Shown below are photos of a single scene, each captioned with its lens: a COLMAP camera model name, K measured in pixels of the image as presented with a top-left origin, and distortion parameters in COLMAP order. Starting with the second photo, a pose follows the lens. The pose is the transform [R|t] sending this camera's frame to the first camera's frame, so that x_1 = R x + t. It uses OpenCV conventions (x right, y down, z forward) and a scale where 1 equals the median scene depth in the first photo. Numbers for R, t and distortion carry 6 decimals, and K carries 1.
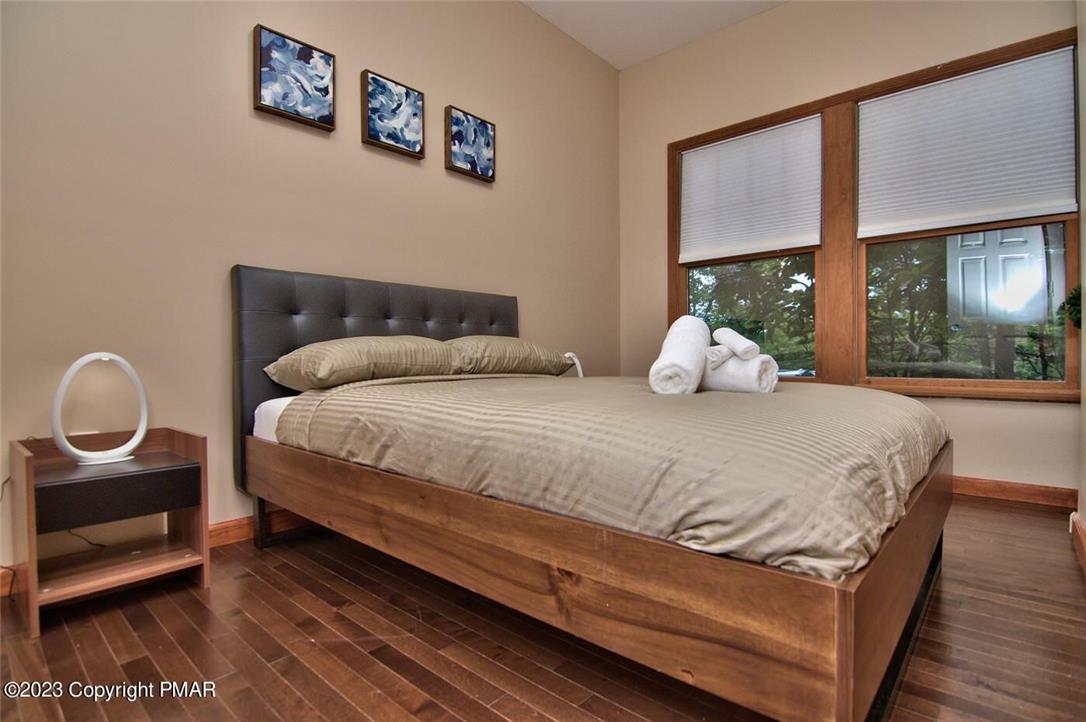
lens RADIAL K [[538.1, 0, 543.0], [0, 538.1, 361.0], [0, 0, 1]] dist [-0.006515, -0.001238]
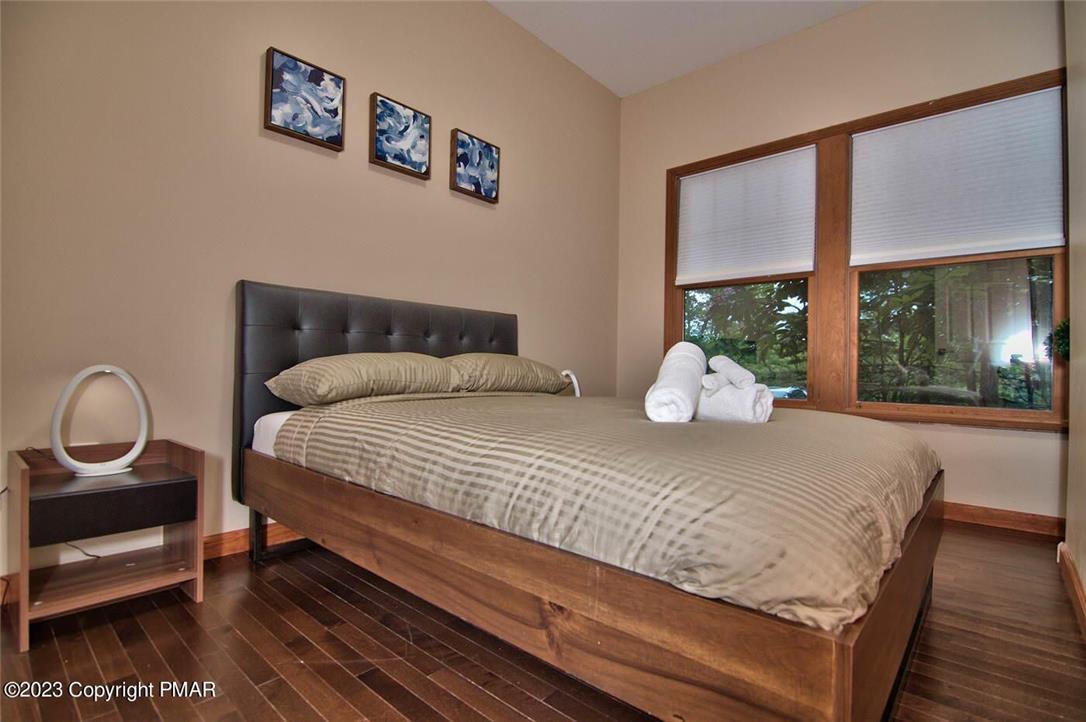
lens RADIAL K [[521.1, 0, 543.0], [0, 521.1, 361.0], [0, 0, 1]] dist [-0.007275, -0.000963]
pose [[0.999731, 0.023103, 0.002025, 0.001746], [-0.023055, 0.999512, -0.021072, -0.017706], [-0.002511, 0.021020, 0.999776, 0.016972]]
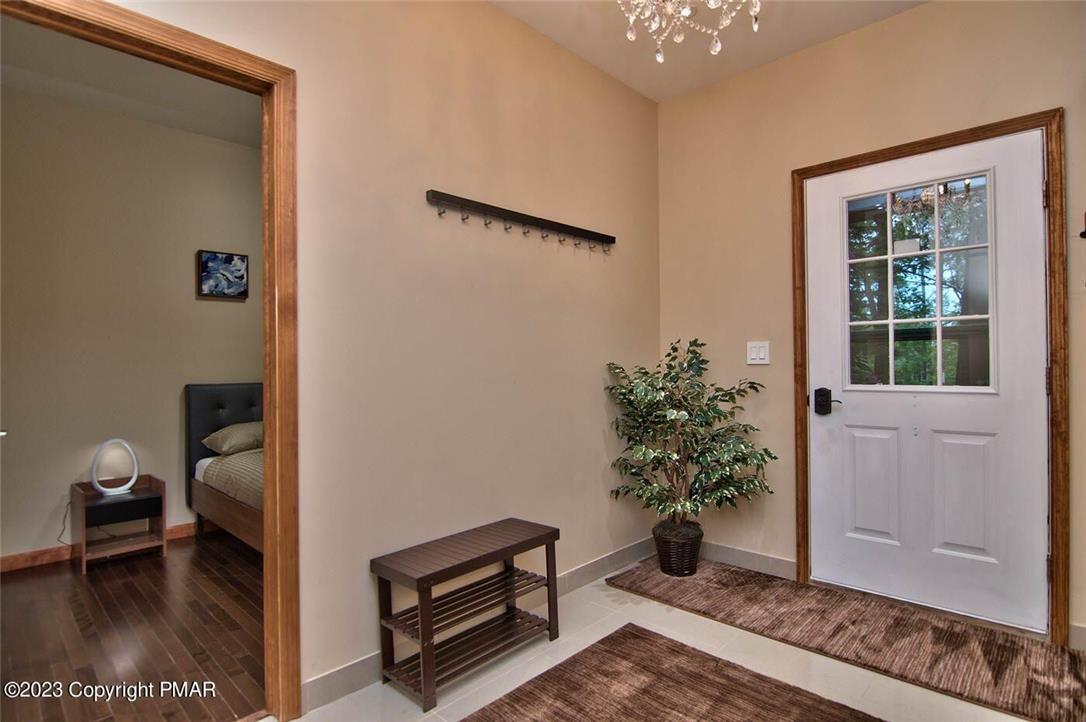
lens RADIAL K [[543.9, 0, 543.0], [0, 543.9, 361.0], [0, 0, 1]] dist [-0.001927, -0.011718]
pose [[0.999602, -0.005128, -0.027745, 0.677134], [0.004622, 0.999823, -0.018253, -0.213554], [0.027834, 0.018118, 0.999448, -0.796111]]
